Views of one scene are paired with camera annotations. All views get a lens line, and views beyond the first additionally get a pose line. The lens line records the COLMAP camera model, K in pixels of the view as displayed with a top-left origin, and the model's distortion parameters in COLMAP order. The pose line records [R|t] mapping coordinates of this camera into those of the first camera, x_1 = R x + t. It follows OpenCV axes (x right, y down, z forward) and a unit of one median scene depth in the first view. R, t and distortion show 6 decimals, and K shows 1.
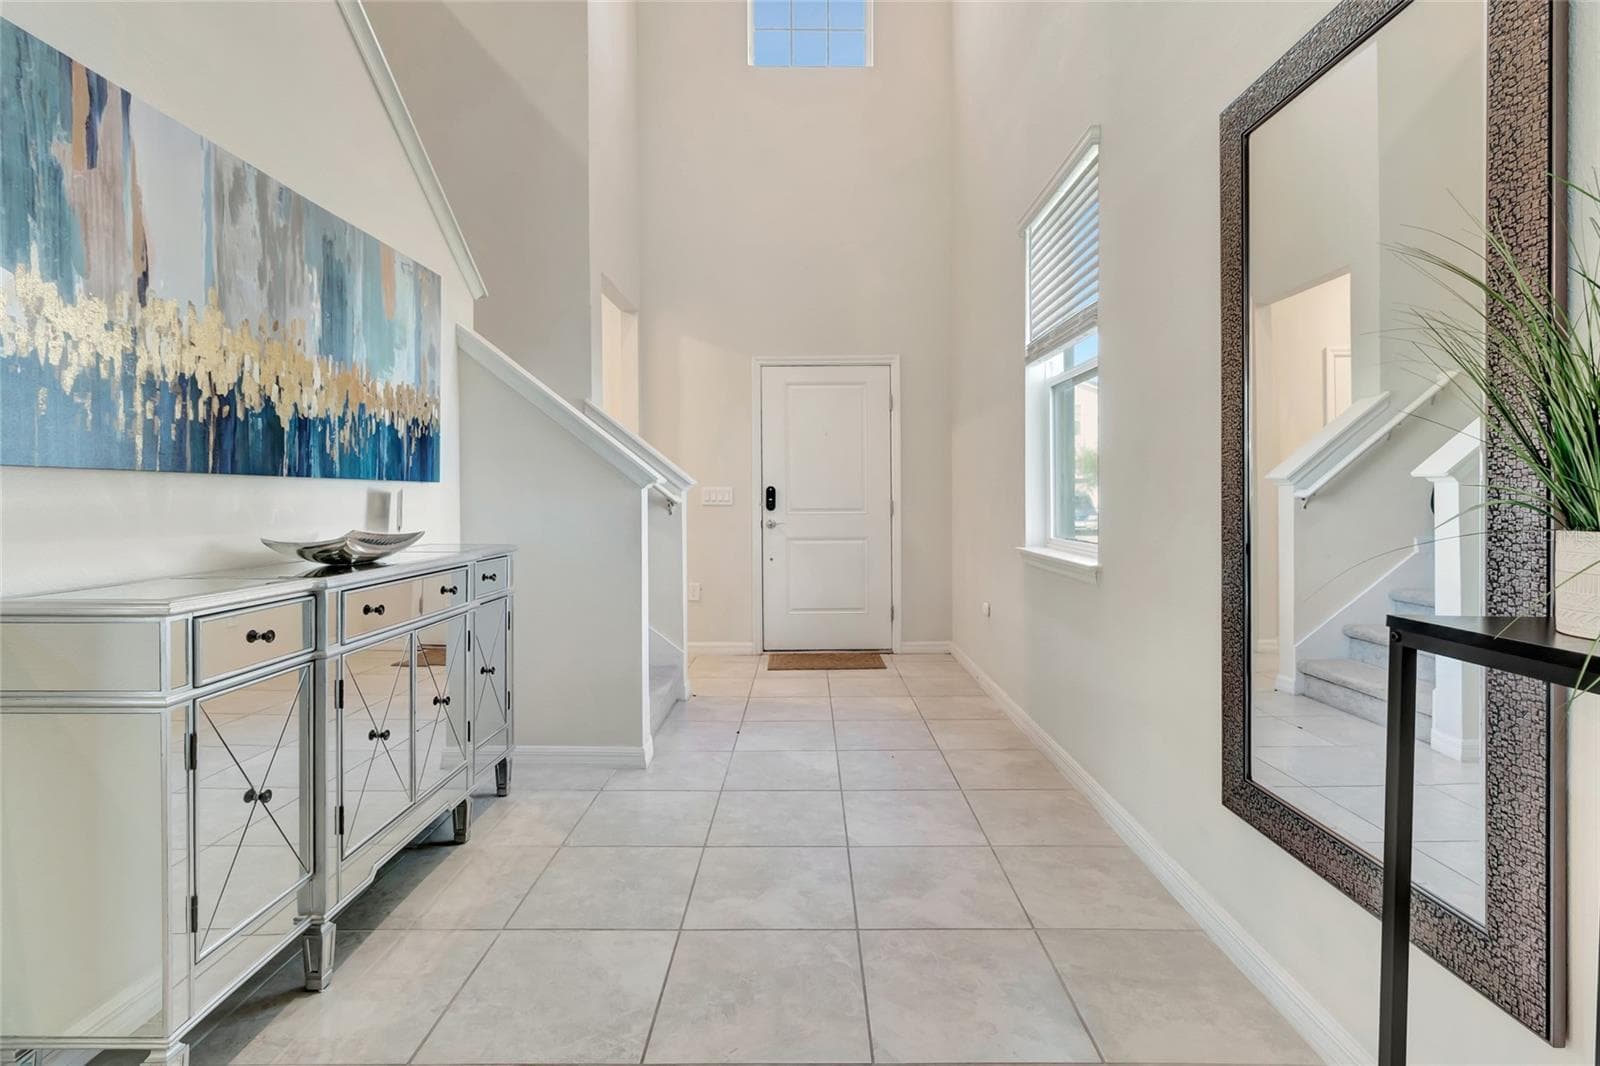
lens RADIAL K [[763.2, 0, 801.8], [0, 763.2, 481.5], [0, 0, 1]] dist [0.004063, 0.000950]
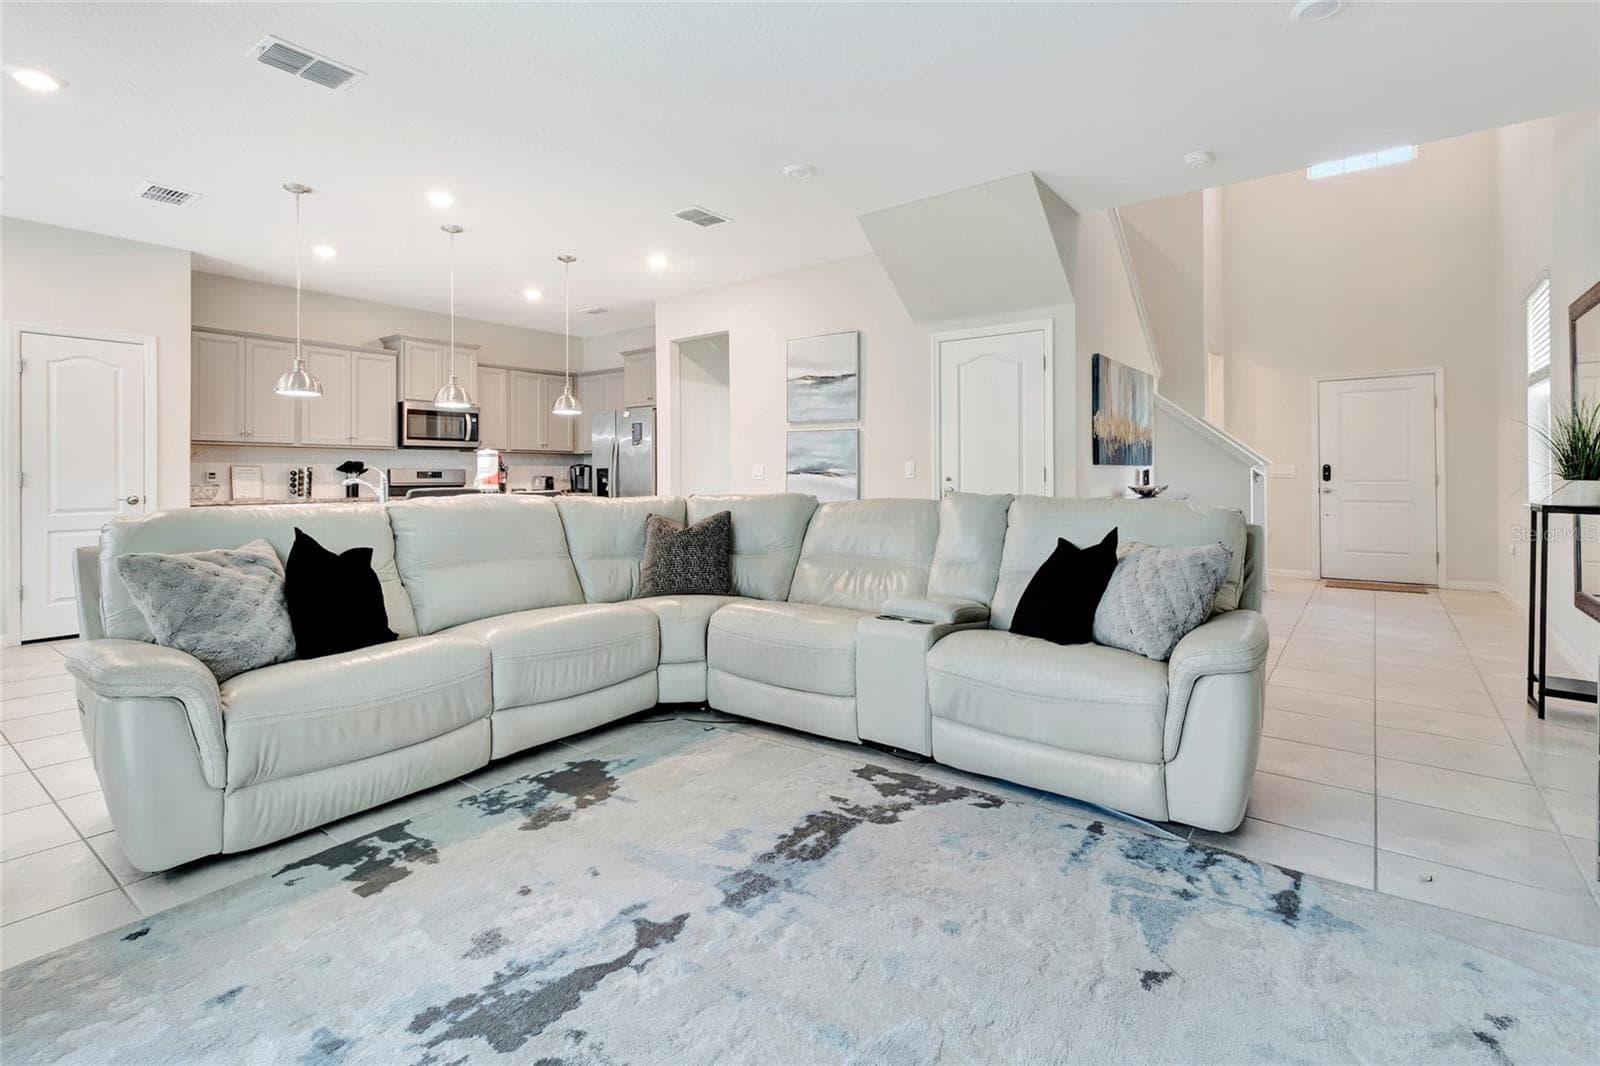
lens RADIAL K [[763.2, 0, 801.8], [0, 763.2, 481.5], [0, 0, 1]] dist [0.004063, 0.000950]
pose [[0.804621, 0.004189, -0.593774, 0.021839], [0.014590, 0.999534, 0.026822, -0.016560], [0.593609, -0.030245, 0.804185, -0.856862]]
